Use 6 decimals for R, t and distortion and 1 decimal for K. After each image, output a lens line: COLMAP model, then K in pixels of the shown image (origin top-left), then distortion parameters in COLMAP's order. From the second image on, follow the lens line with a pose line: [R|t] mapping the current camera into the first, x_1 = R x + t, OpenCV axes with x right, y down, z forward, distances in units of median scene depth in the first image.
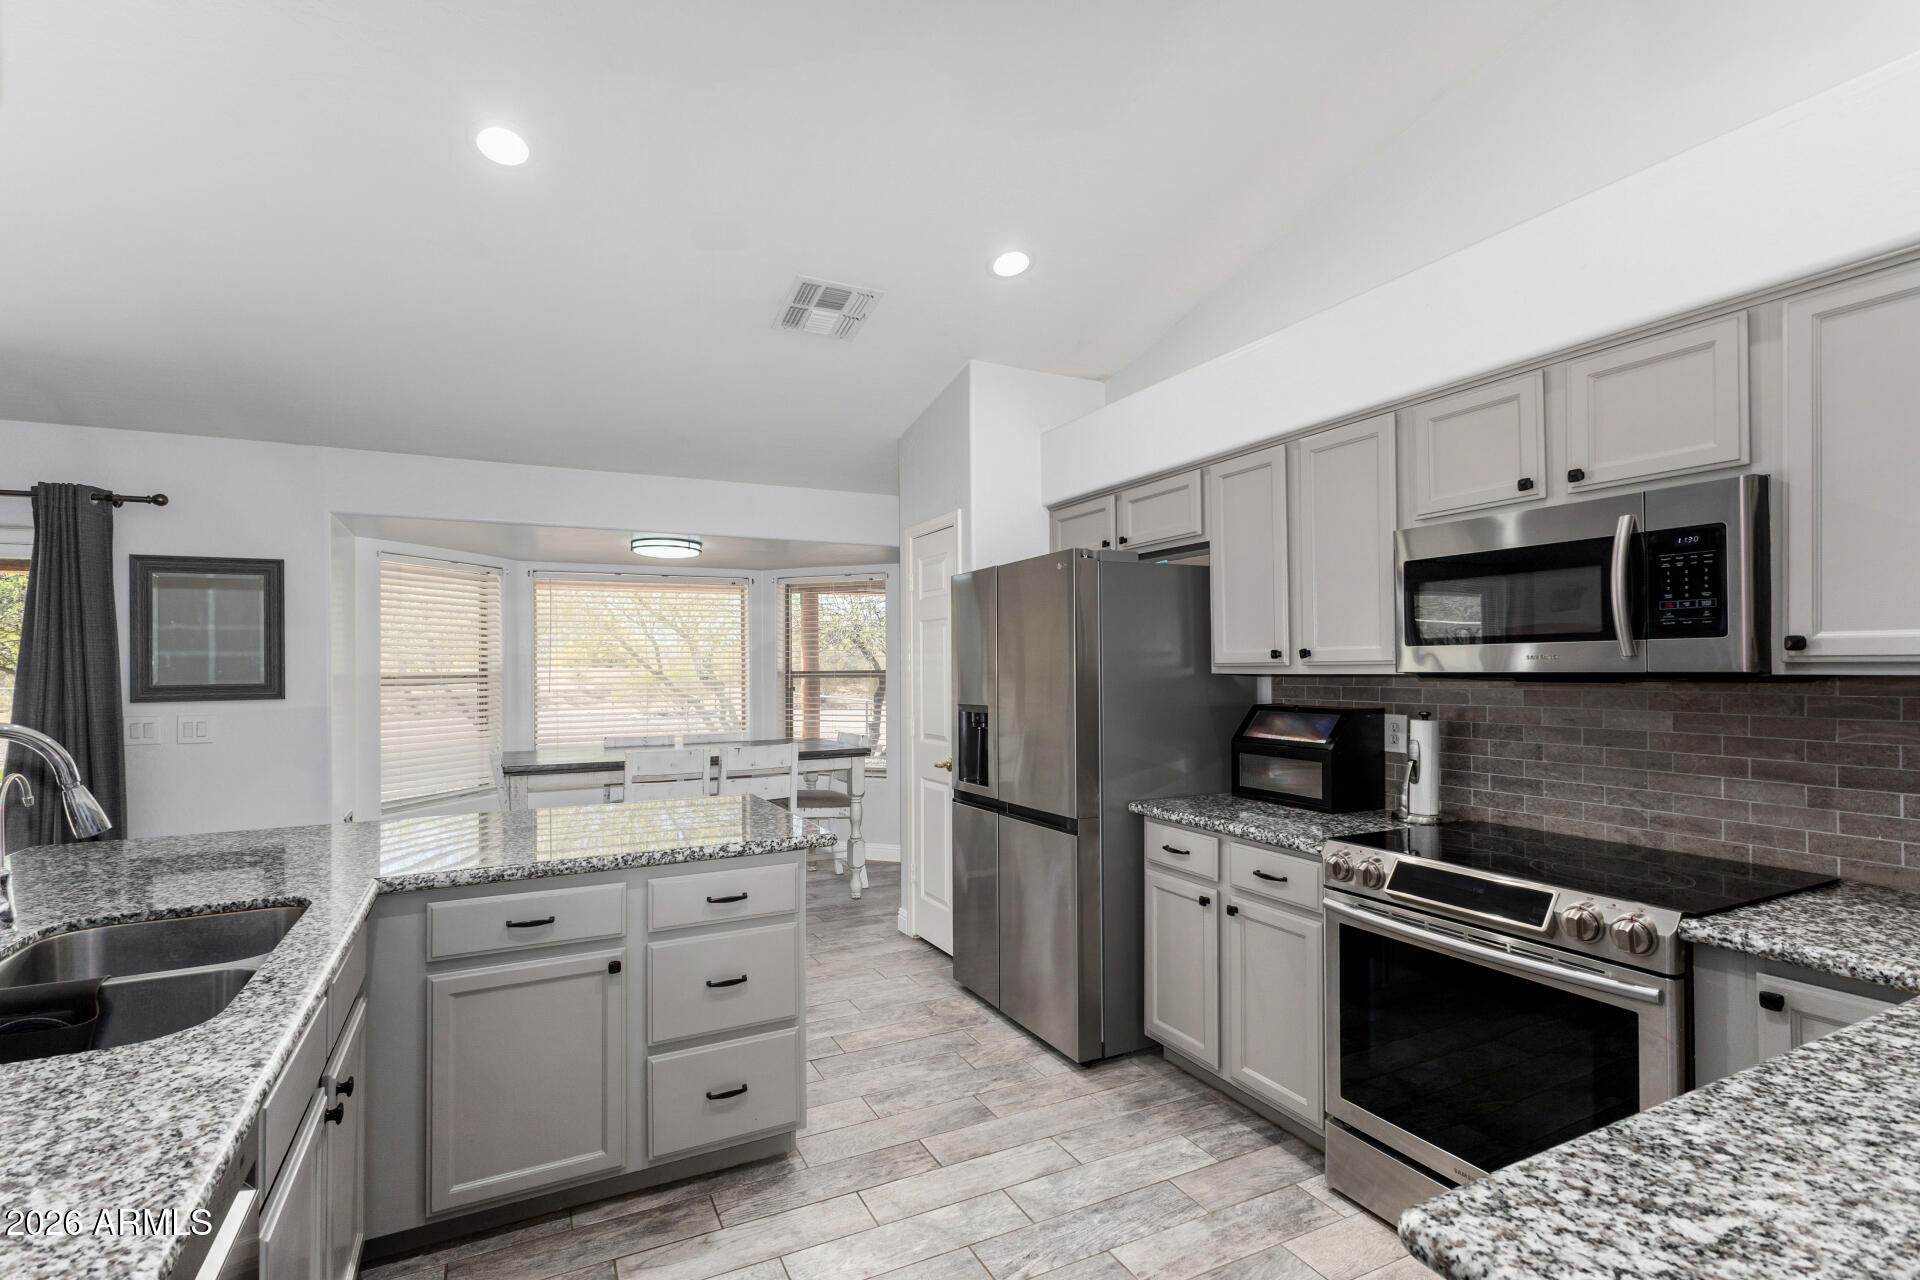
lens RADIAL K [[844.2, 0, 897.4], [0, 844.2, 670.0], [0, 0, 1]] dist [0.002062, 0.000324]
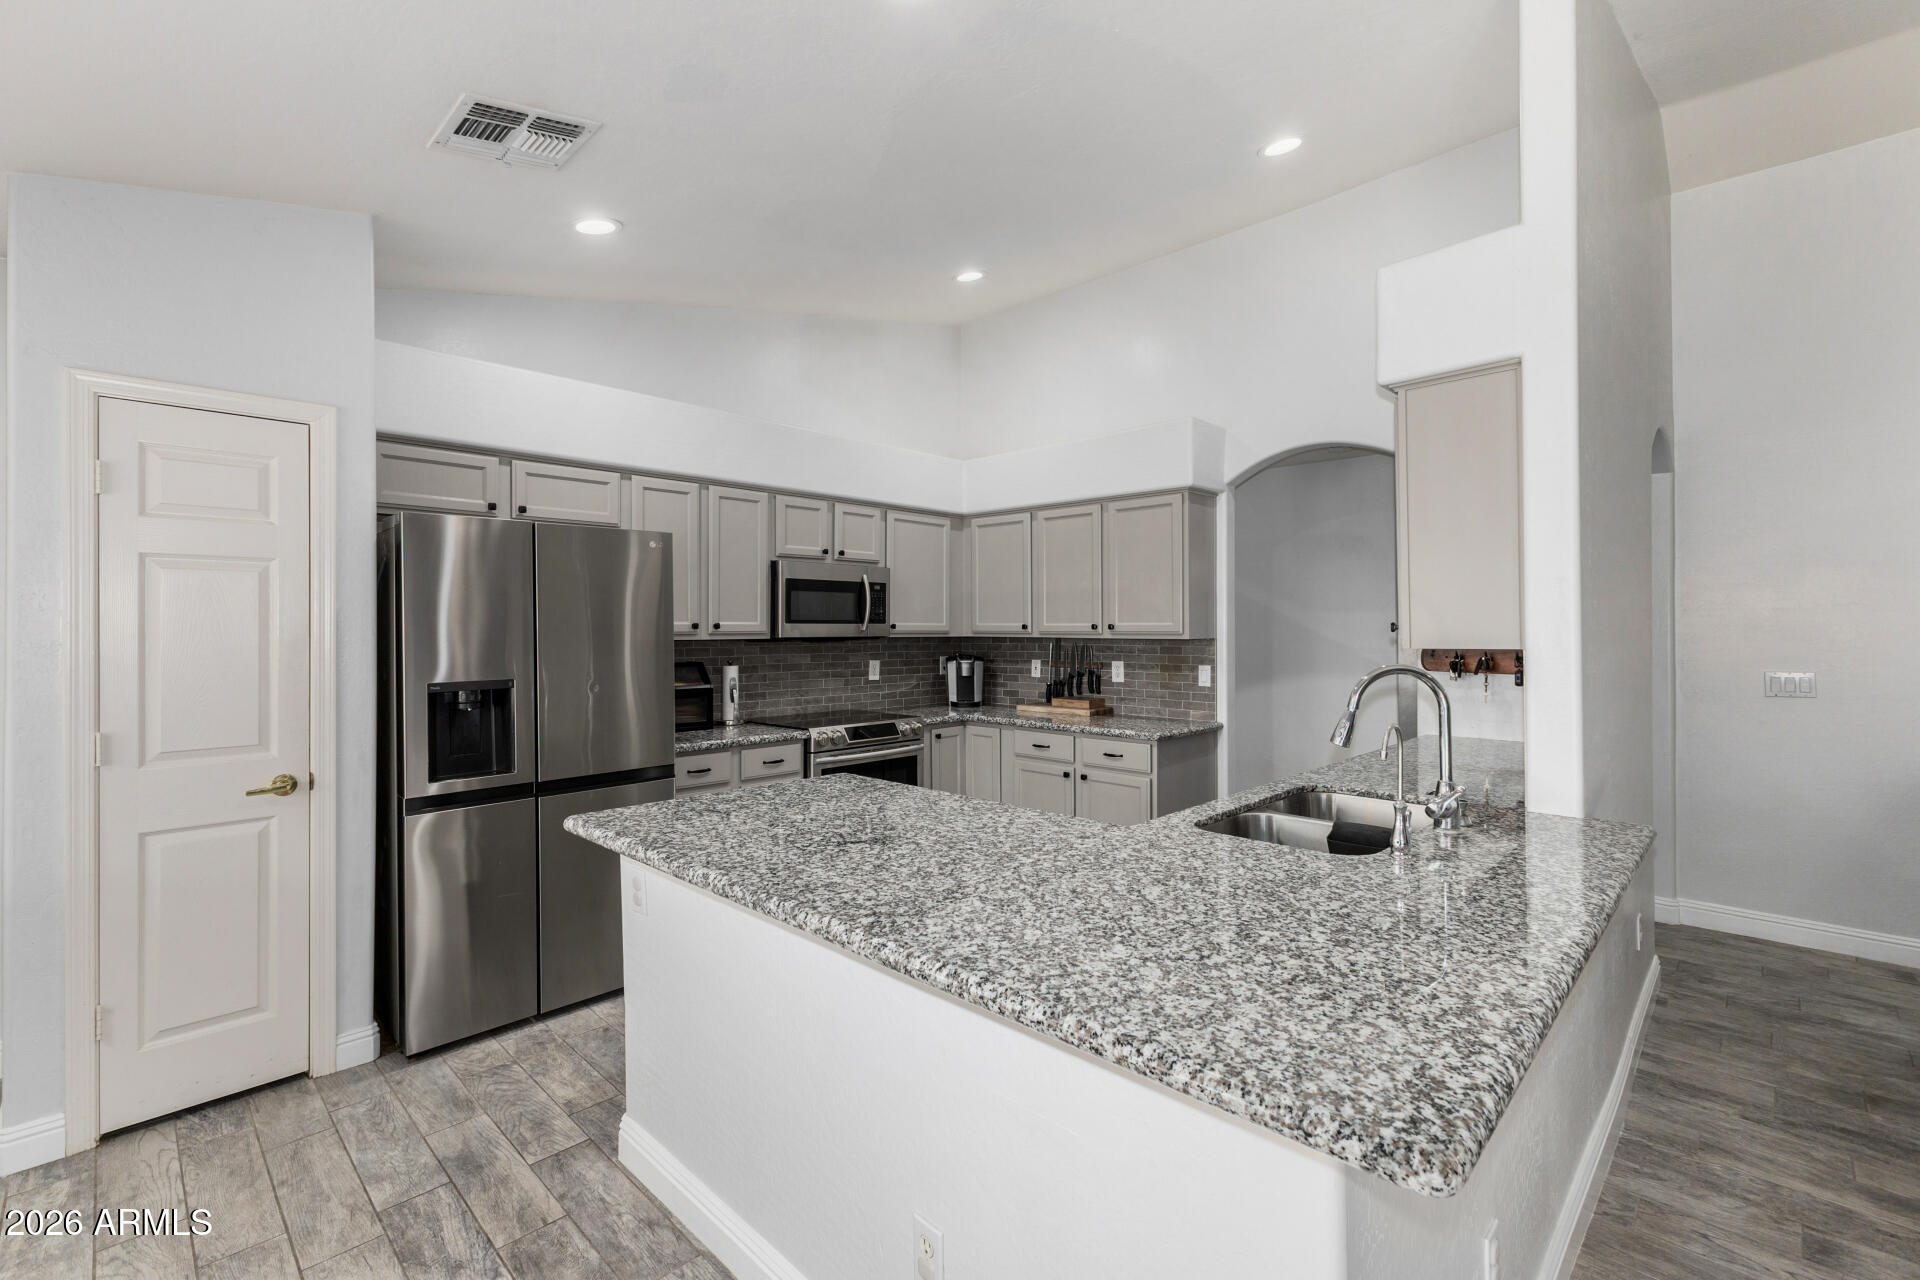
lens RADIAL K [[844.2, 0, 958.6], [0, 844.2, 630.8], [0, 0, 1]] dist [0.002062, 0.000324]
pose [[-0.347505, 0.008715, 0.937637, -1.373291], [0.007886, 0.999949, -0.006372, 0.003587], [-0.937645, 0.005179, -0.347556, 1.381911]]
